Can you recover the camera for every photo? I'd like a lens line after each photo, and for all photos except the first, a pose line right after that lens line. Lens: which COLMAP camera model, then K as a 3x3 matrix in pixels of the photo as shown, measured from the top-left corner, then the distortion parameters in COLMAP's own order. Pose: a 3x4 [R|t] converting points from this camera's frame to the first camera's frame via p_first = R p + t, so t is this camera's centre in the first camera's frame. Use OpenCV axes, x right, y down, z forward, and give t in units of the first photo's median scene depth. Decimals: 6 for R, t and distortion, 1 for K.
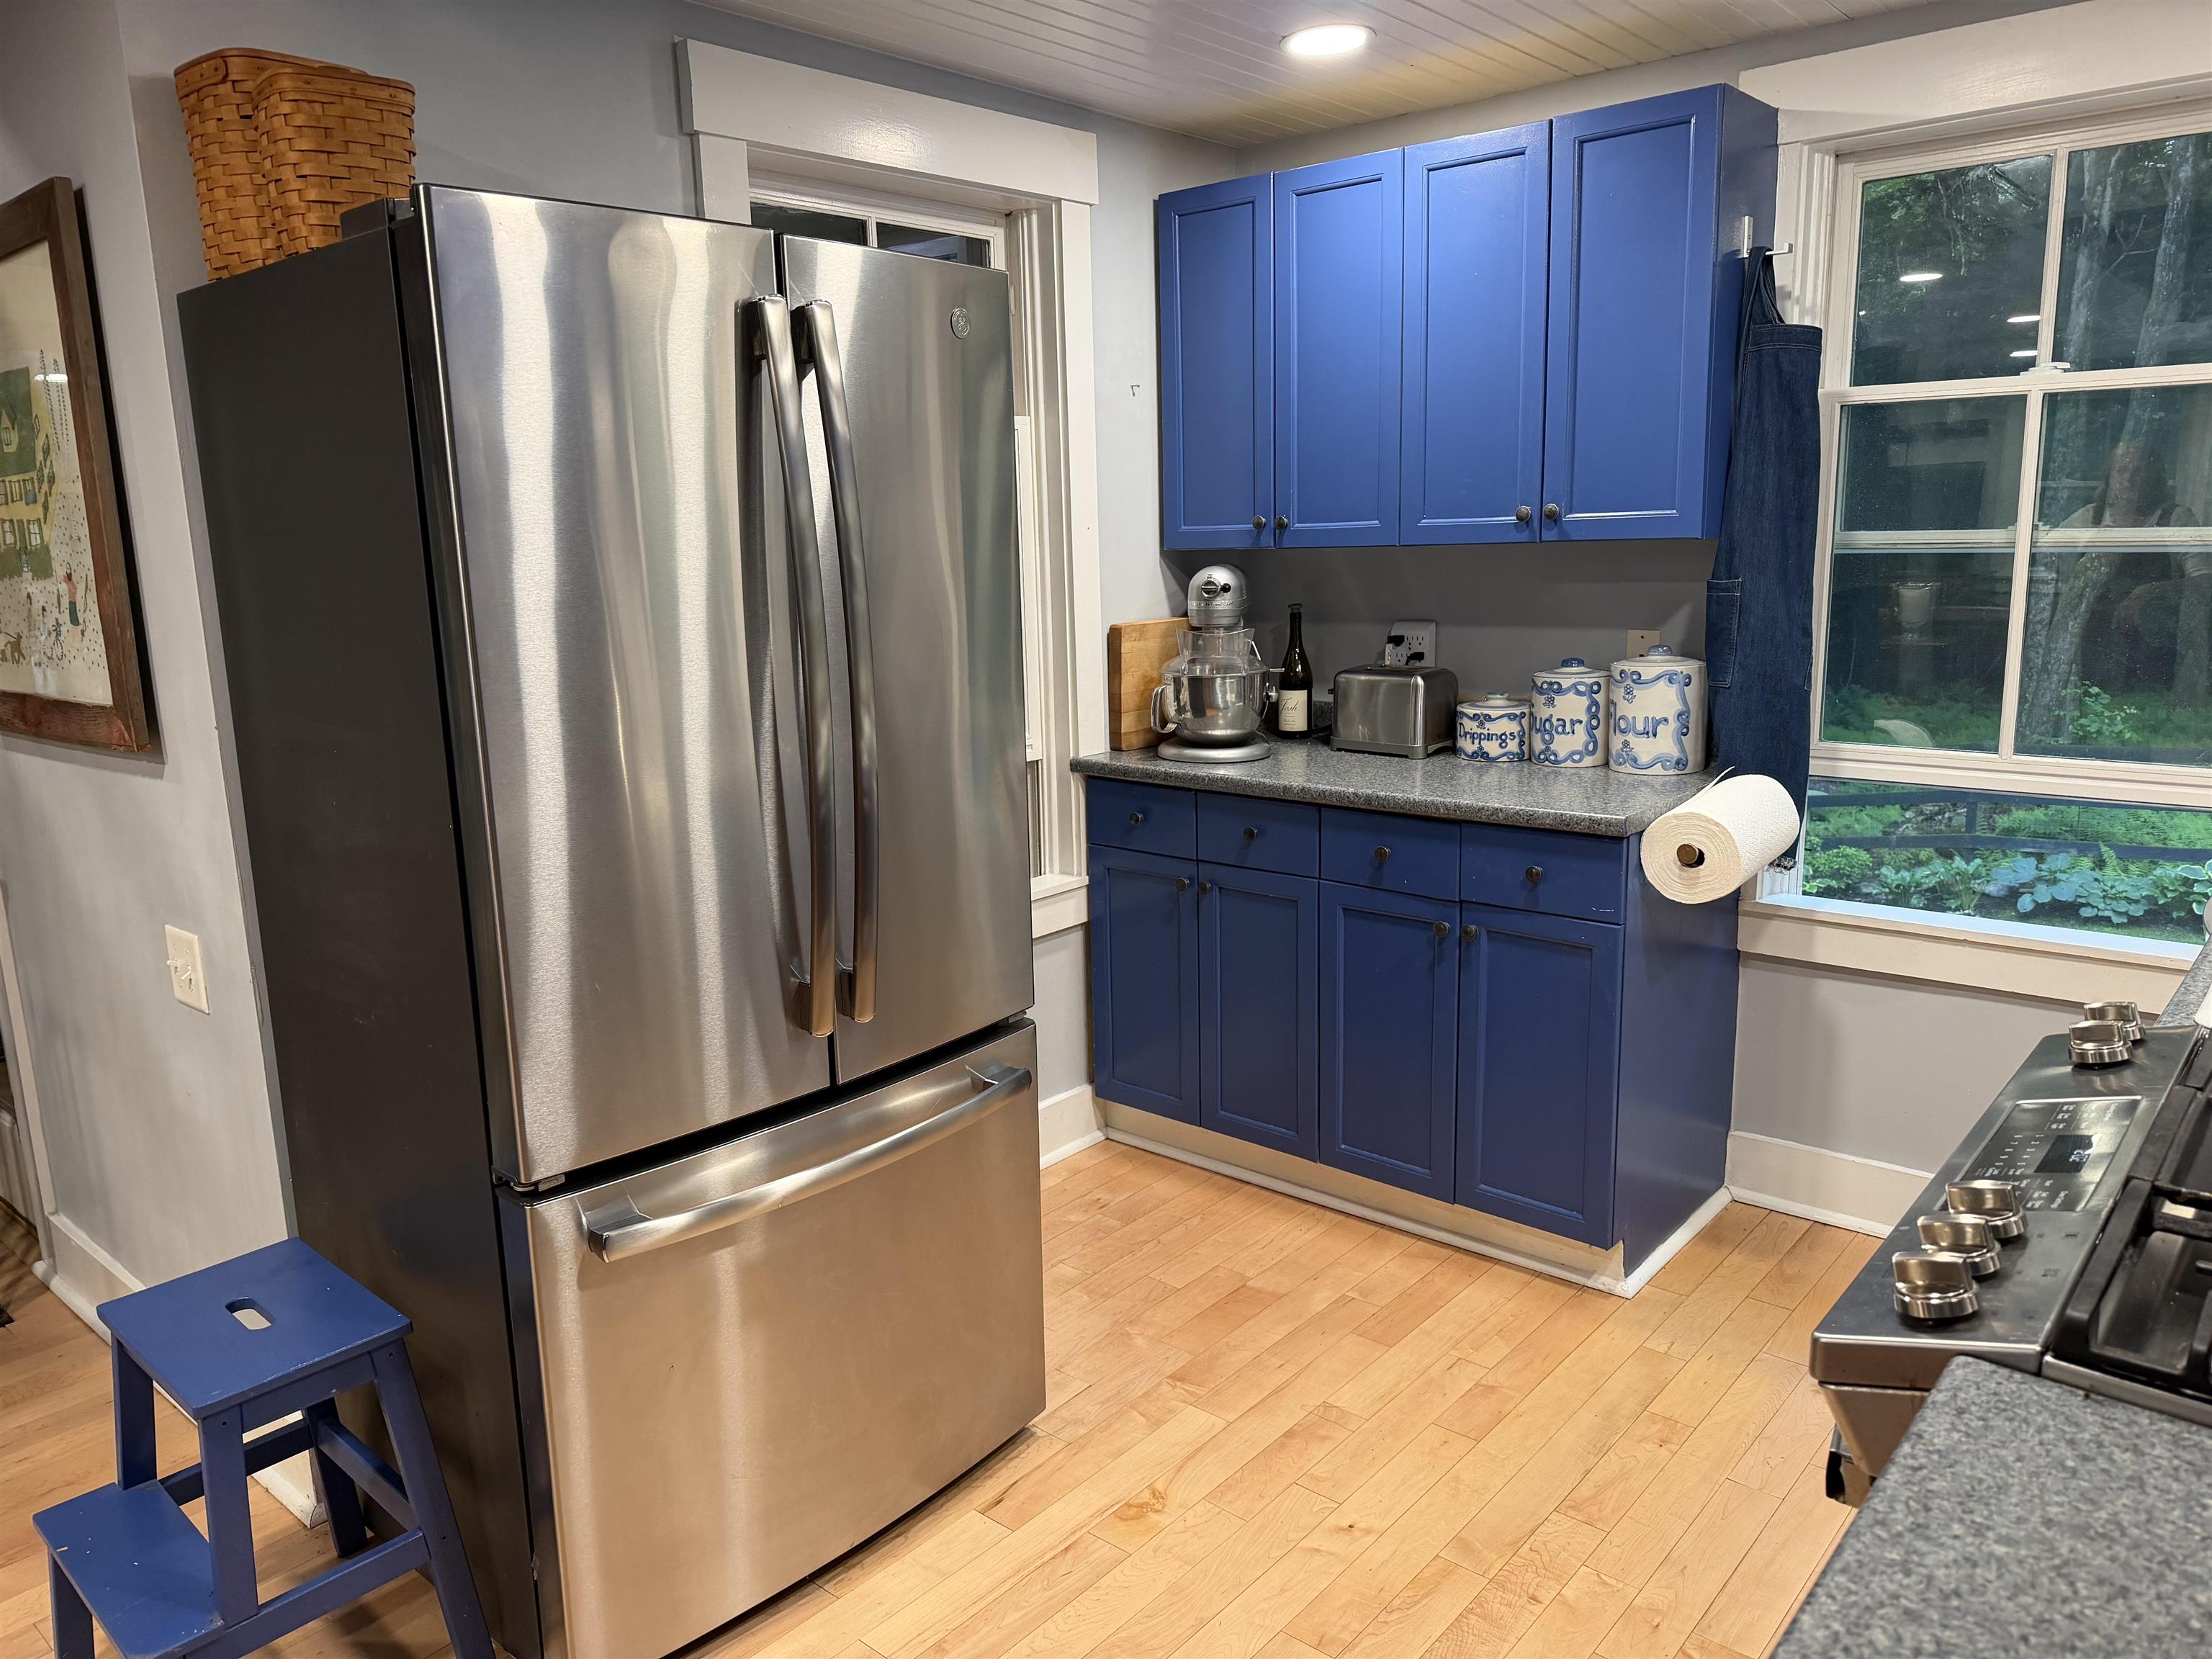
lens RADIAL K [[1560.4, 0, 1090.2], [0, 1560.4, 825.0], [0, 0, 1]] dist [0.030135, -0.025517]
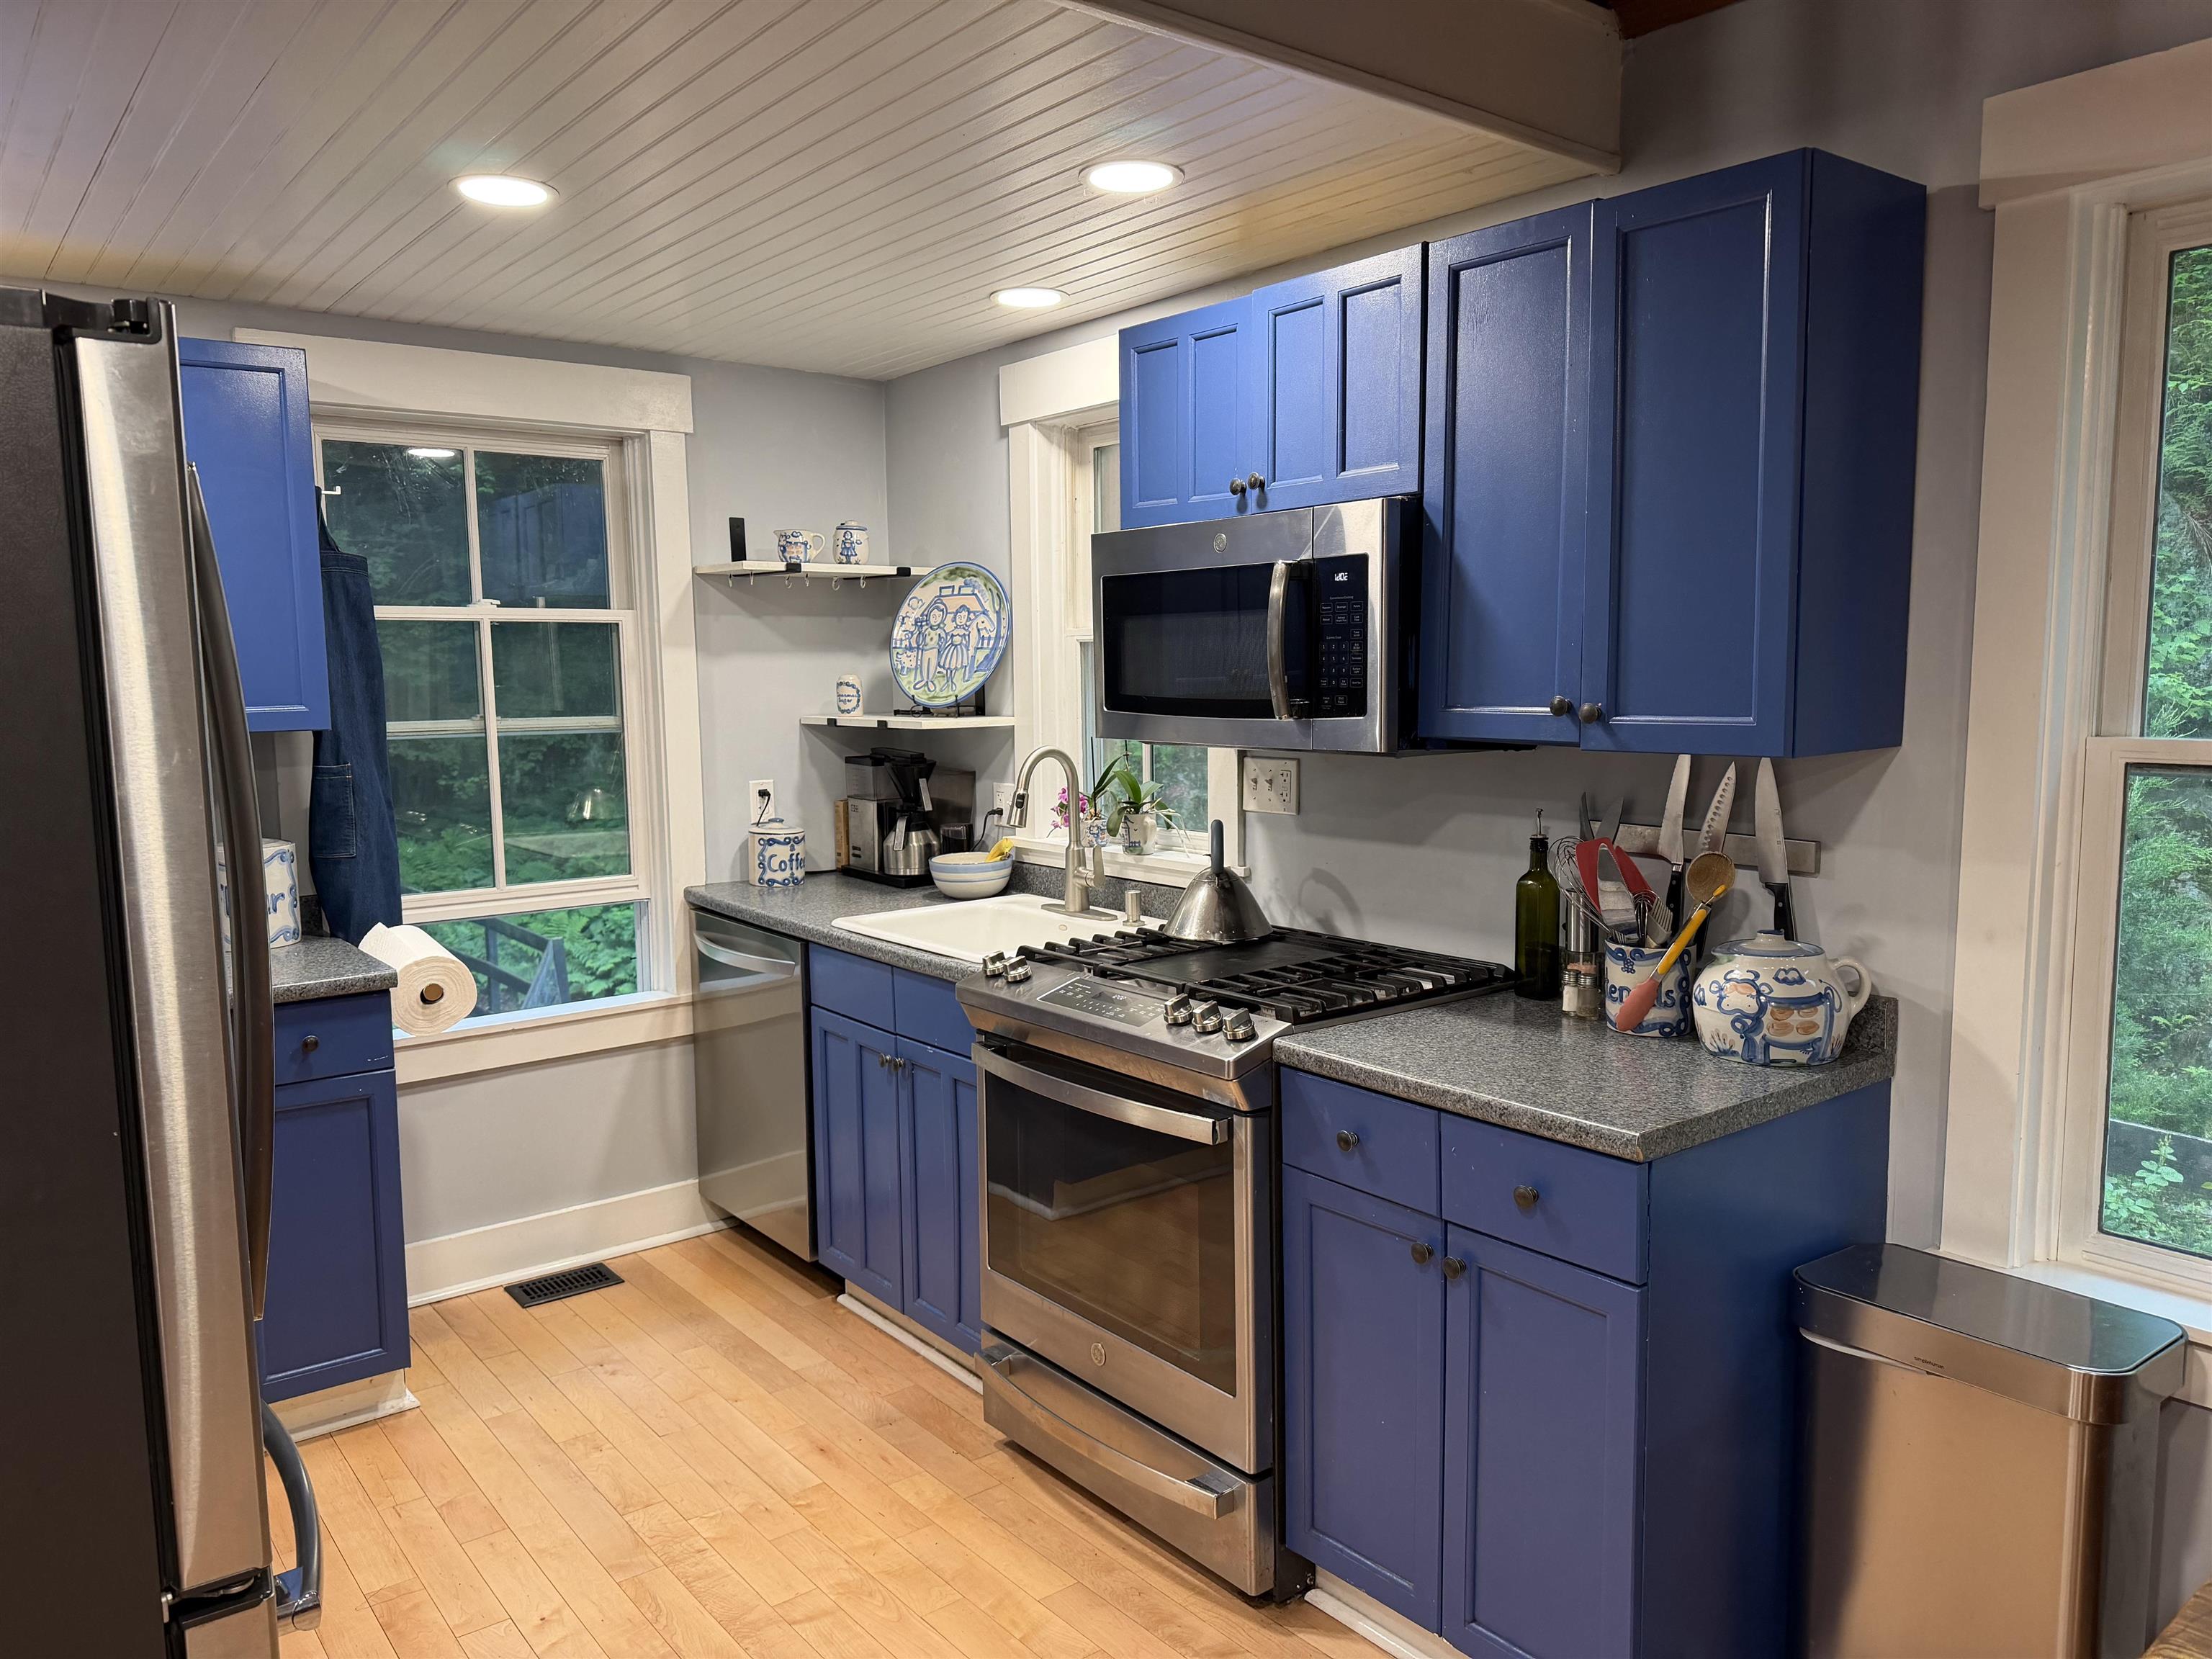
lens RADIAL K [[1560.4, 0, 1091.0], [0, 1560.4, 835.9], [0, 0, 1]] dist [0.030135, -0.025517]
pose [[0.189353, -0.080702, 0.978587, -0.636575], [0.200434, 0.978809, 0.041937, -0.044181], [-0.961234, 0.188201, 0.201516, 0.254048]]
